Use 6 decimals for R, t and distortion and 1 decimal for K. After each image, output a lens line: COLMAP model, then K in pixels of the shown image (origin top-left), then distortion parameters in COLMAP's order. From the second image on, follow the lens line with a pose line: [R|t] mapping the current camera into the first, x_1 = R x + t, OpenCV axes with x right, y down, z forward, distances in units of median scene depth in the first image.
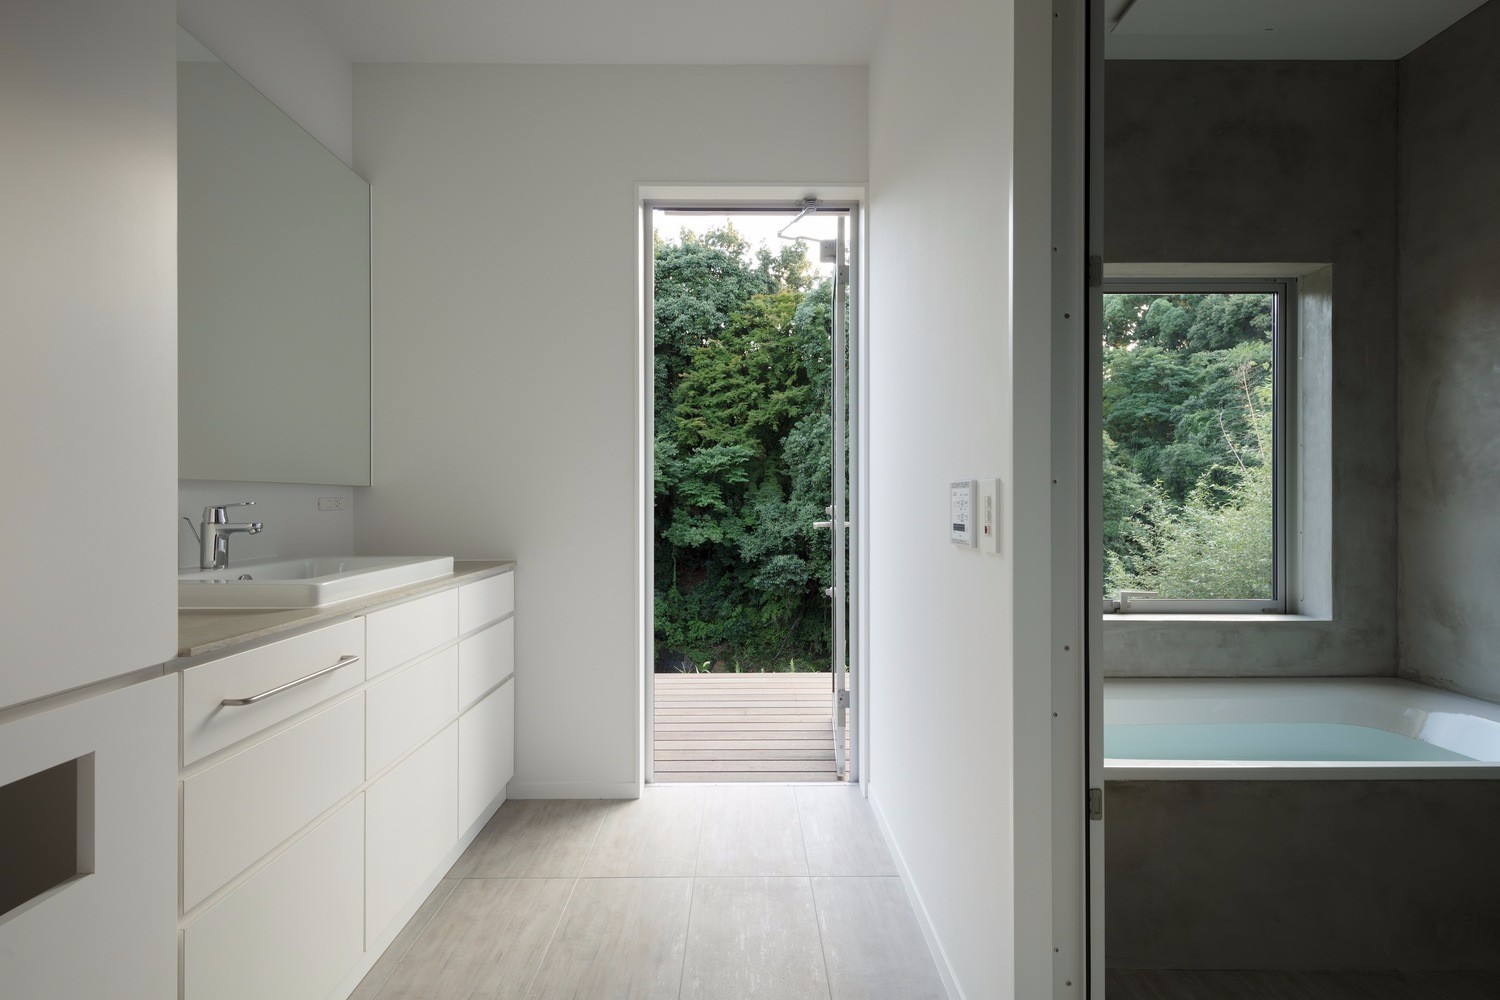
lens RADIAL K [[686.8, 0, 749.4], [0, 686.8, 501.8], [0, 0, 1]] dist [0.000175, -0.000800]
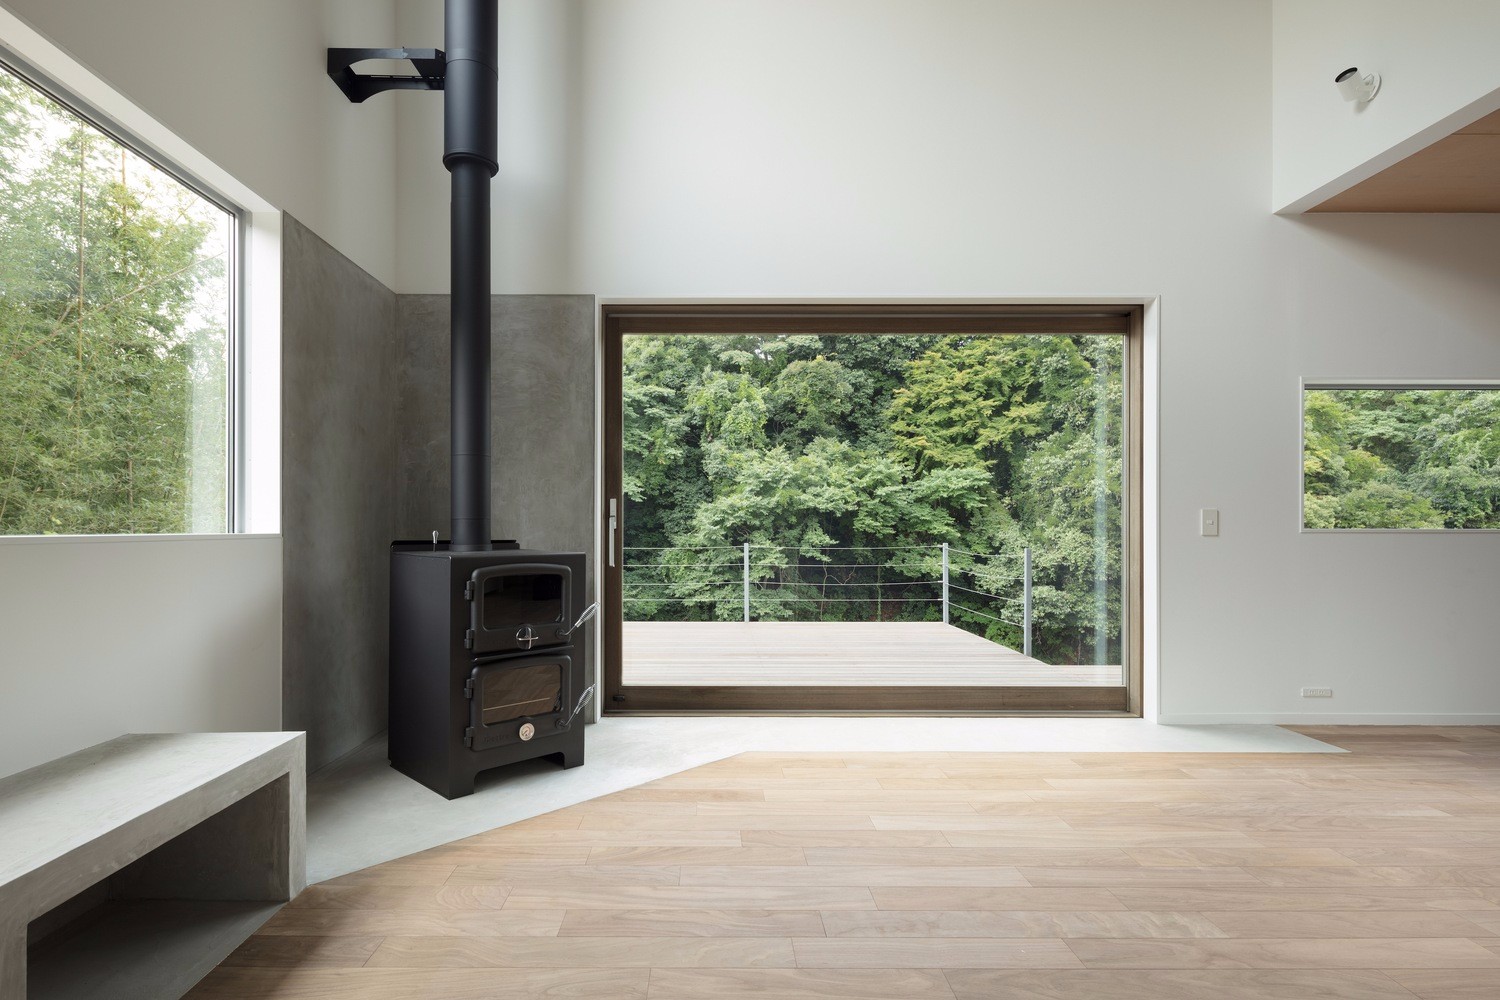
lens RADIAL K [[757.8, 0, 716.1], [0, 757.8, 526.6], [0, 0, 1]] dist [0.000100, 0.000962]
pose [[0.999998, 0.001496, 0.001204, -0.357953], [-0.001489, 0.999986, -0.005057, 0.002927], [-0.001212, 0.005055, 0.999986, -0.013908]]
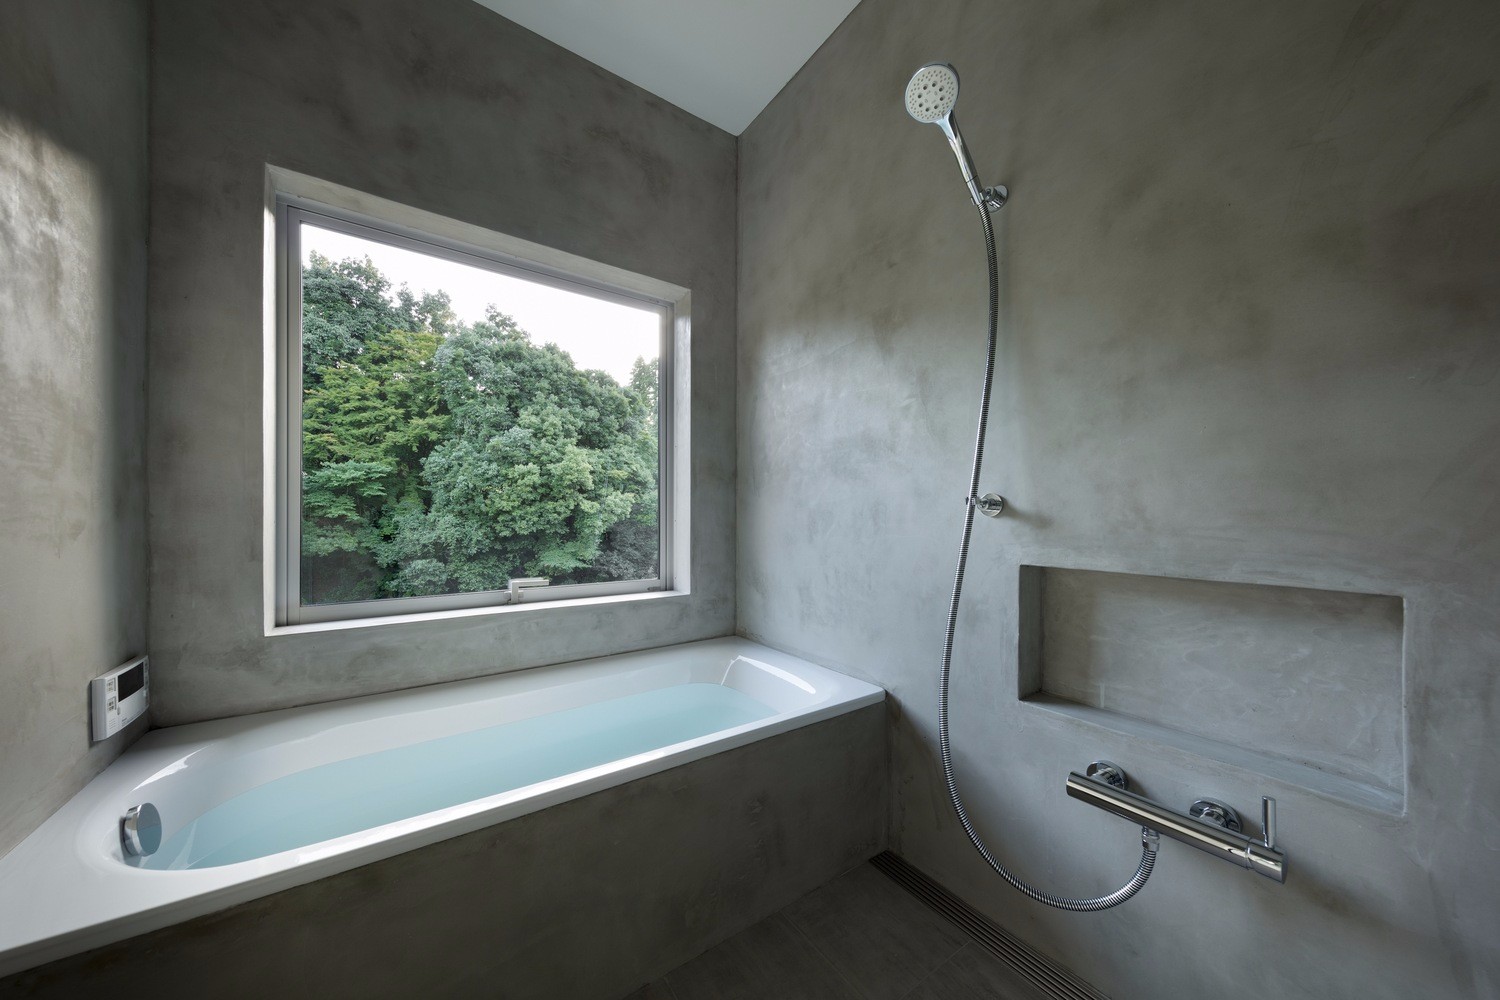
lens RADIAL K [[489.4, 0, 743.9], [0, 489.4, 518.0], [0, 0, 1]] dist [-0.001050, -0.000071]
pose [[0.823083, 0.000766, 0.567920, 0.025740], [-0.003715, 0.999985, 0.004036, 0.002226], [-0.567908, -0.005432, 0.823074, 0.014844]]
